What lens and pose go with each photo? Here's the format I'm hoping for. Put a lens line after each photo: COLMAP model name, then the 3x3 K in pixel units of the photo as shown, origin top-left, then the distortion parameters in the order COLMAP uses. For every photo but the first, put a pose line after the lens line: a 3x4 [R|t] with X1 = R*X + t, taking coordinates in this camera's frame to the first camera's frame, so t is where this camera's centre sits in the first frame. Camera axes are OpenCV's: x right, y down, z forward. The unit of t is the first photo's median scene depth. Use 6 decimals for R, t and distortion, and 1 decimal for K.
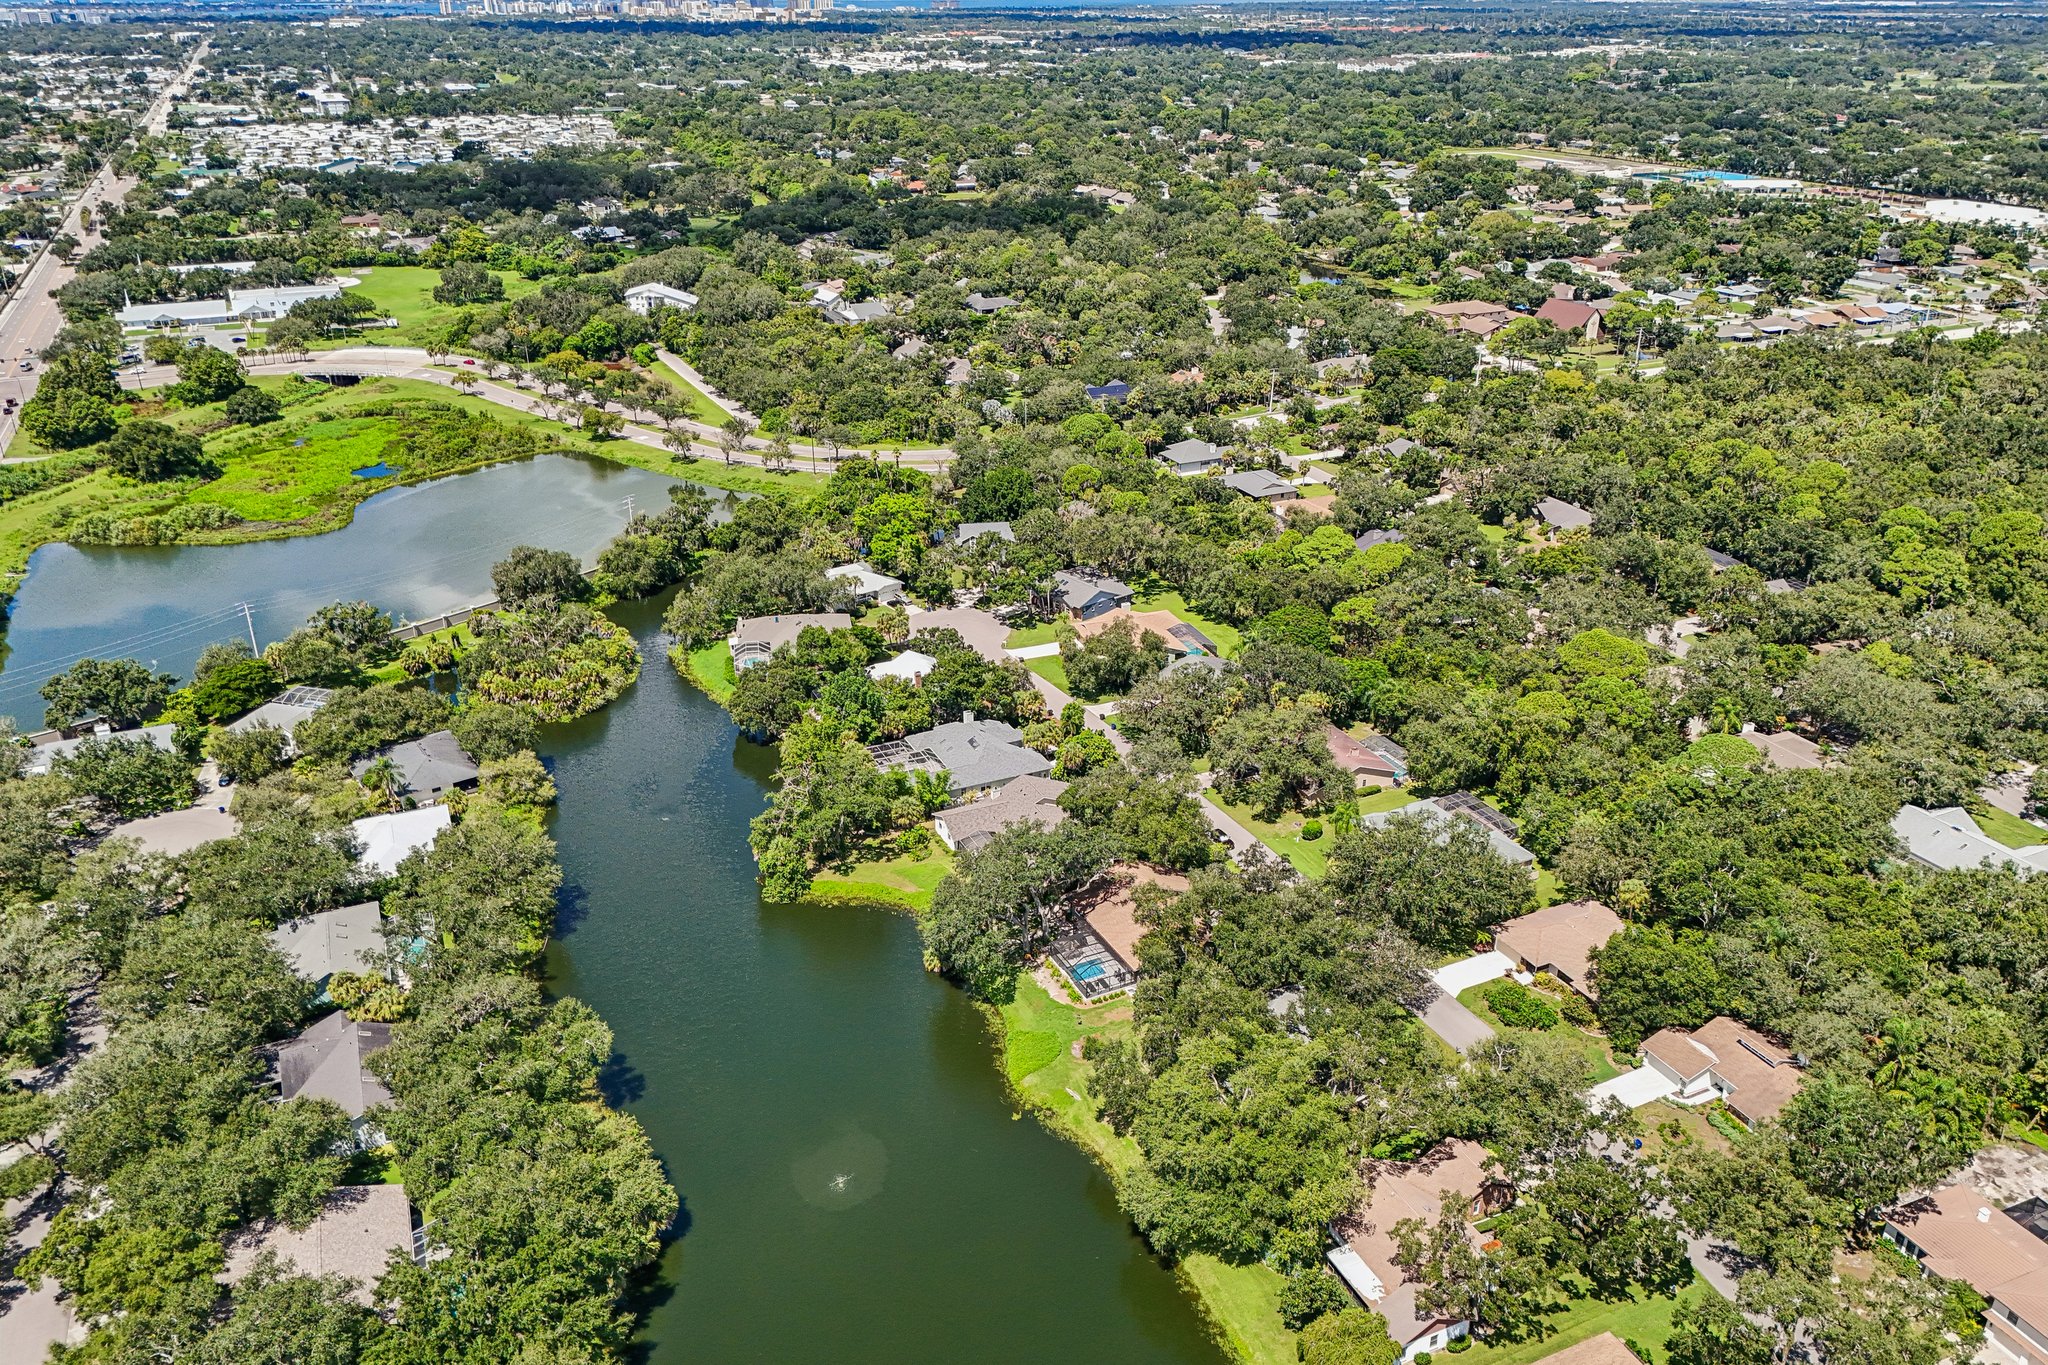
lens RADIAL K [[1470.3, 0, 1024.0], [0, 1470.3, 682.5], [0, 0, 1]] dist [0.095847, -0.085748]
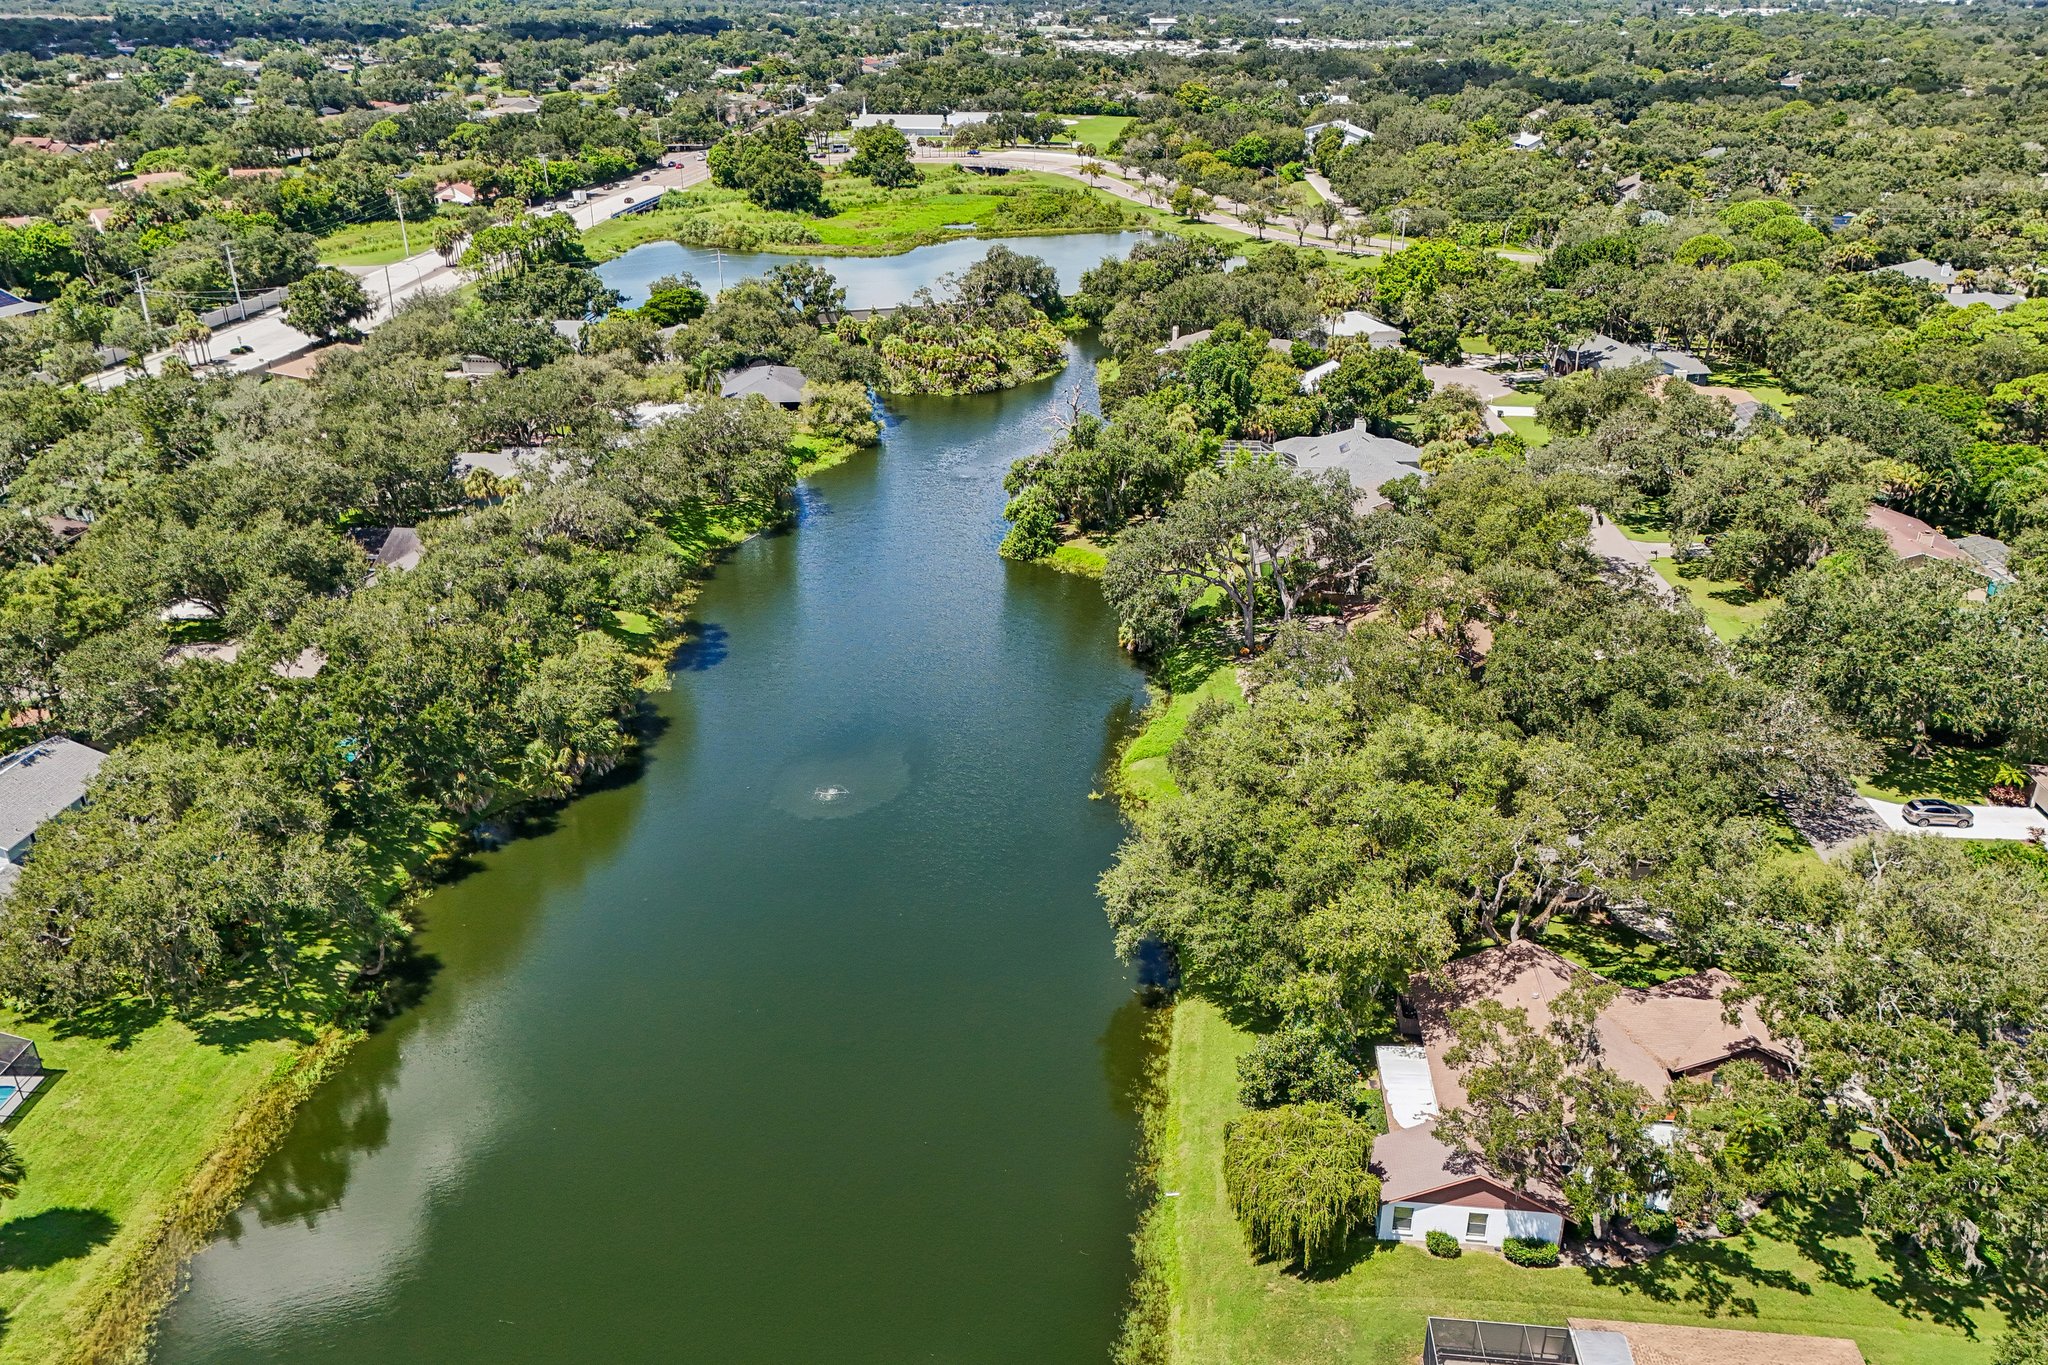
lens RADIAL K [[1470.3, 0, 1024.0], [0, 1470.3, 682.5], [0, 0, 1]] dist [0.095847, -0.085748]
pose [[0.869574, 0.210475, -0.446701, 0.198579], [-0.202114, 0.977072, 0.066927, 0.150120], [0.450546, 0.032087, 0.892177, 0.271434]]
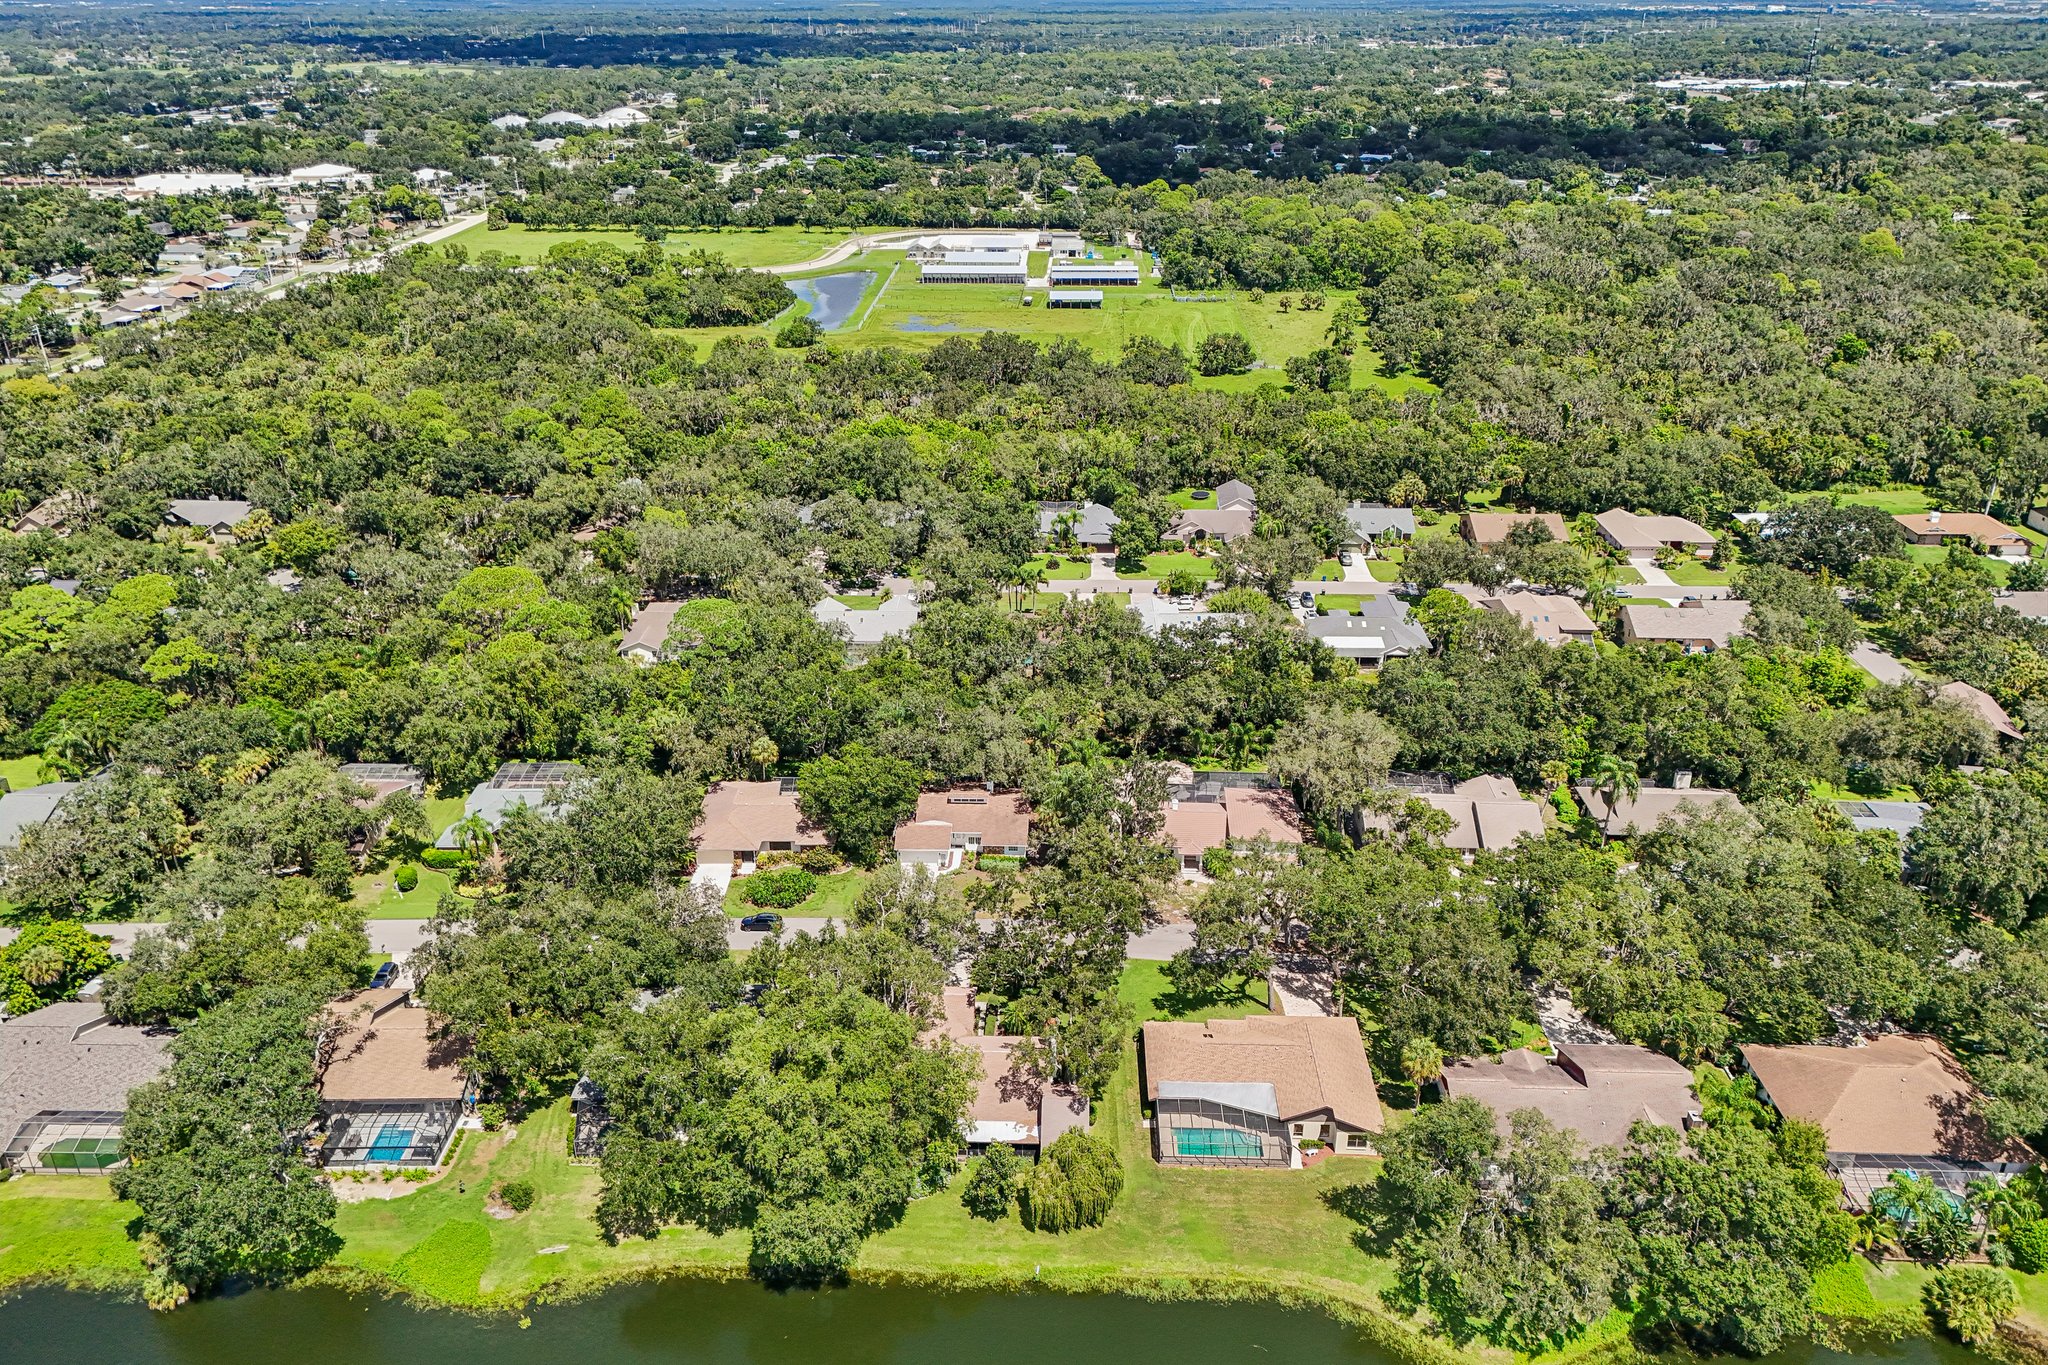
lens RADIAL K [[1470.3, 0, 1024.0], [0, 1470.3, 682.5], [0, 0, 1]] dist [0.095847, -0.085748]
pose [[0.462151, -0.381419, 0.800585, -0.274995], [0.379123, 0.901097, 0.210450, -0.043654], [-0.801675, 0.206260, 0.561047, 0.234941]]
